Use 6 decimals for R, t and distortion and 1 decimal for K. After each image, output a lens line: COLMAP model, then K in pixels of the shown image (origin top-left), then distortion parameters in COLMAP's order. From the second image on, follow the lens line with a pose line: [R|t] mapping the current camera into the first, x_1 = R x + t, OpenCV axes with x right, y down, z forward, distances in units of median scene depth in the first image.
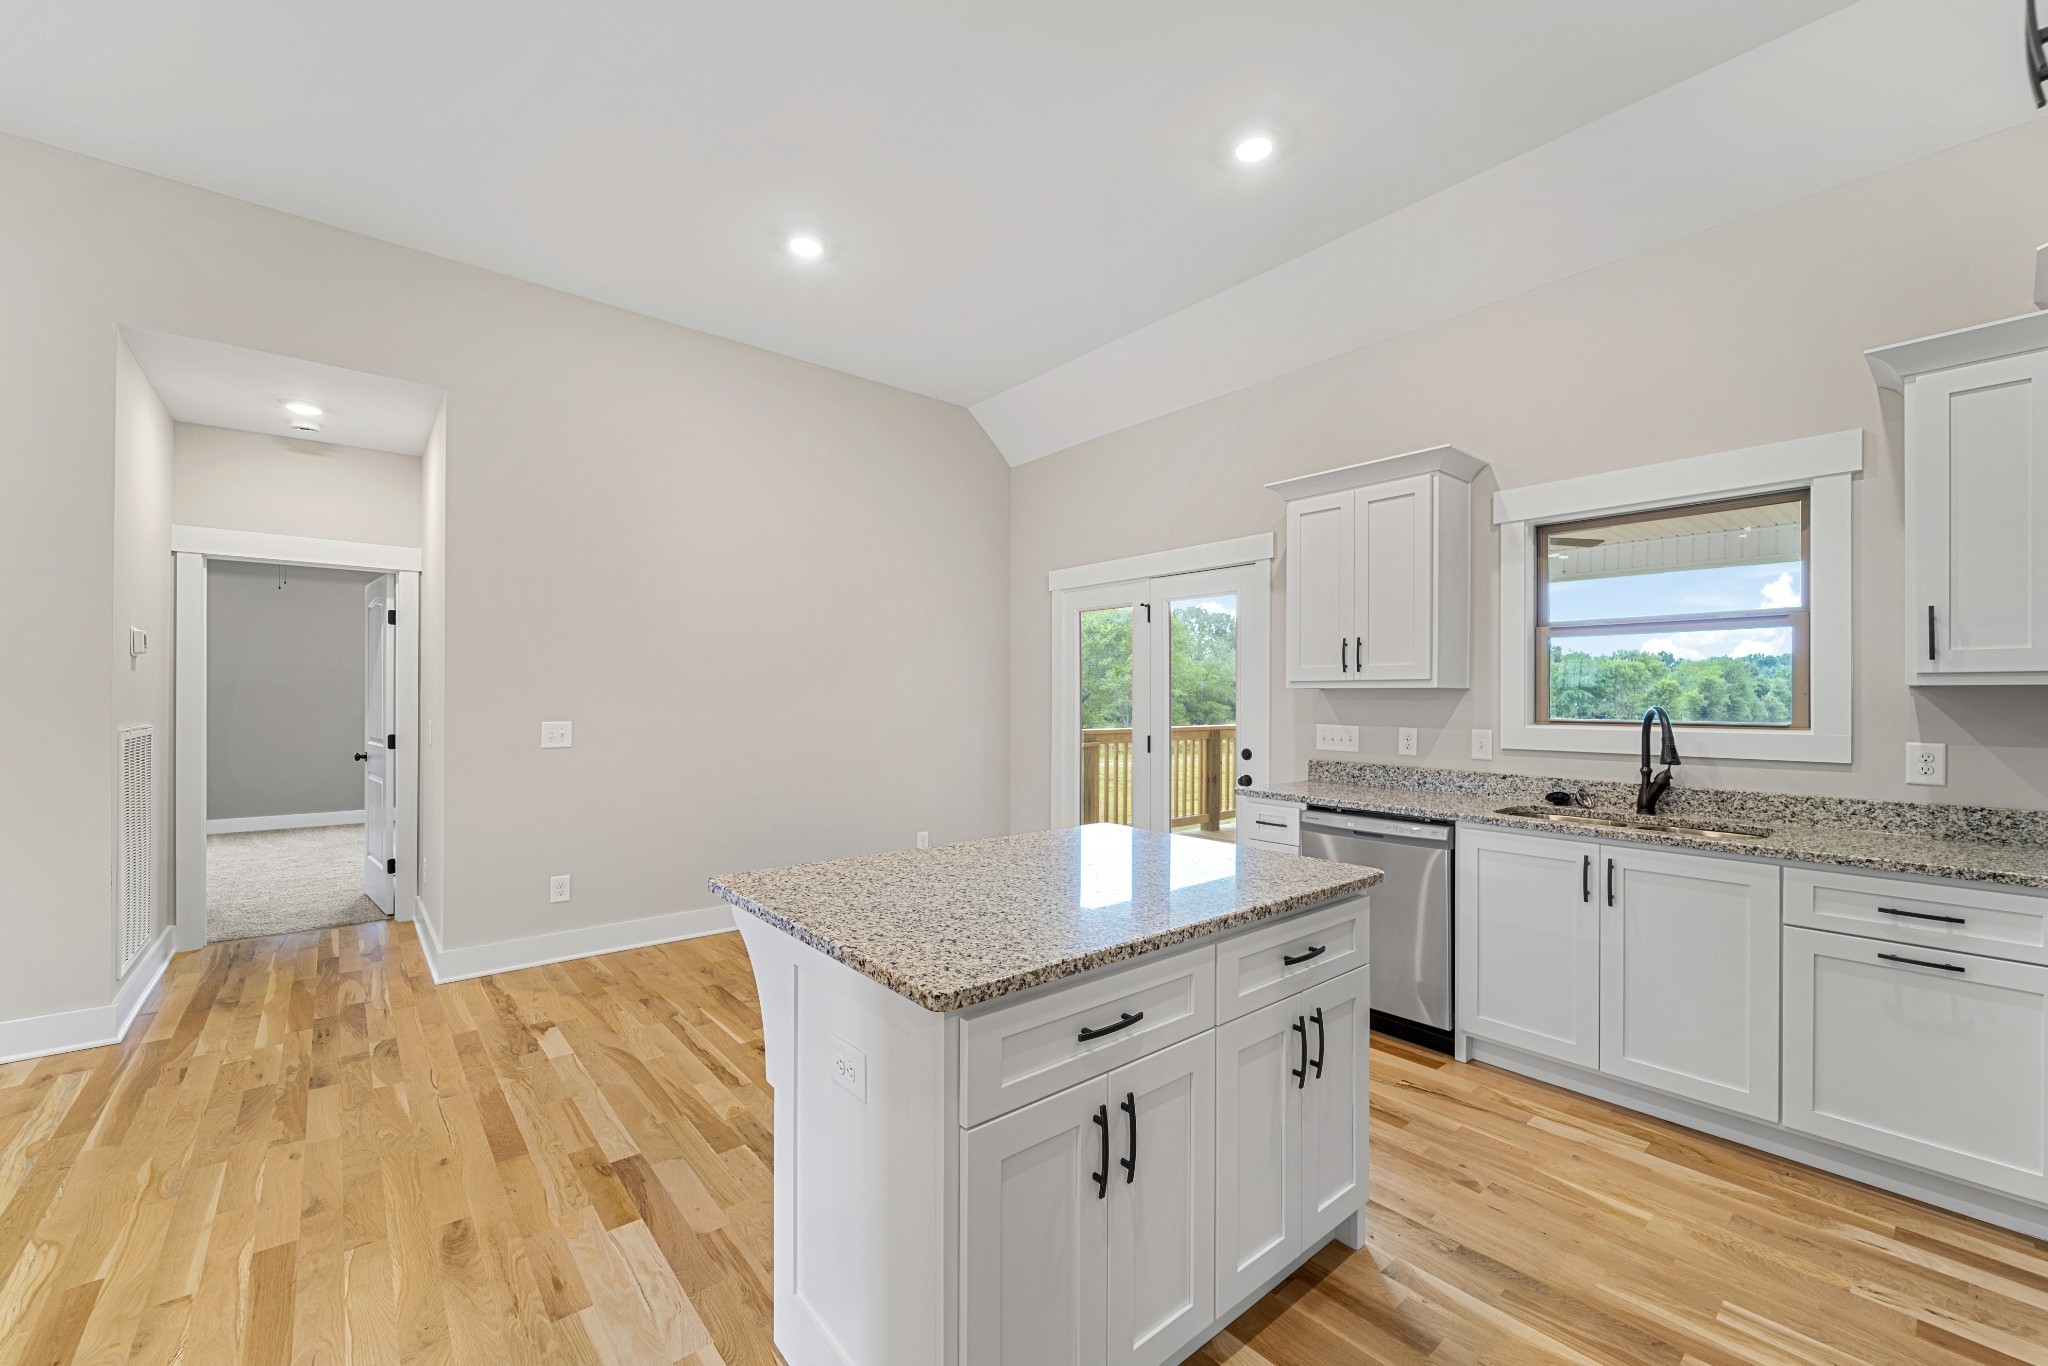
lens RADIAL K [[823.3, 0, 1028.3], [0, 823.3, 700.6], [0, 0, 1]] dist [-0.002053, -0.000379]
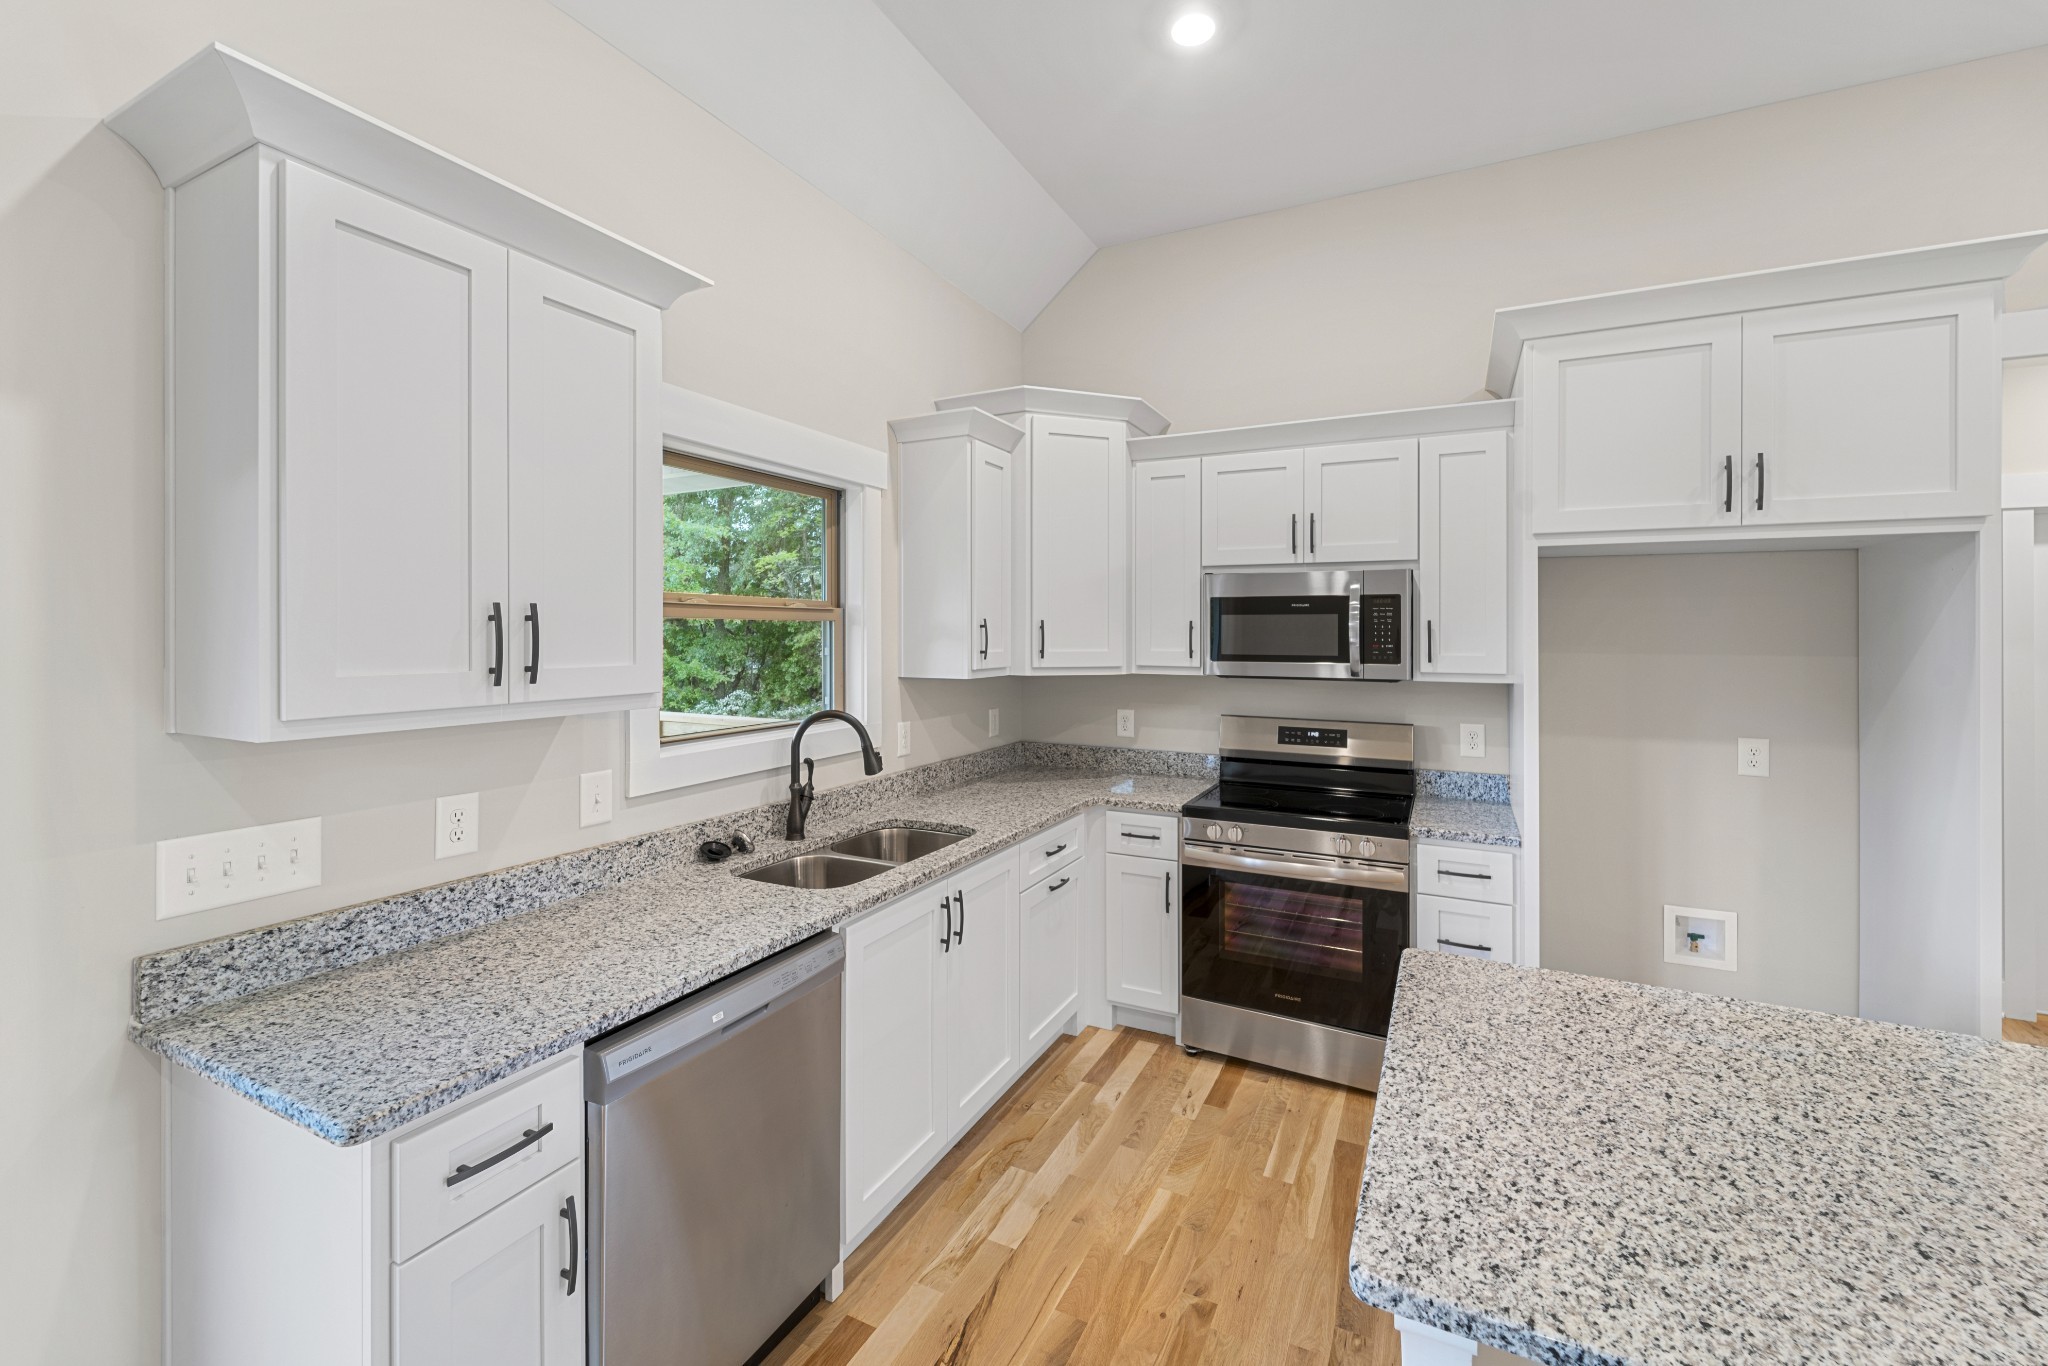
lens RADIAL K [[838.8, 0, 1033.5], [0, 838.8, 629.9], [0, 0, 1]] dist [0.000593, -0.000539]
pose [[-0.399578, -0.002397, 0.916696, -0.143632], [0.000103, 0.999996, 0.002660, -0.086916], [-0.916699, 0.001158, -0.399576, 1.262909]]
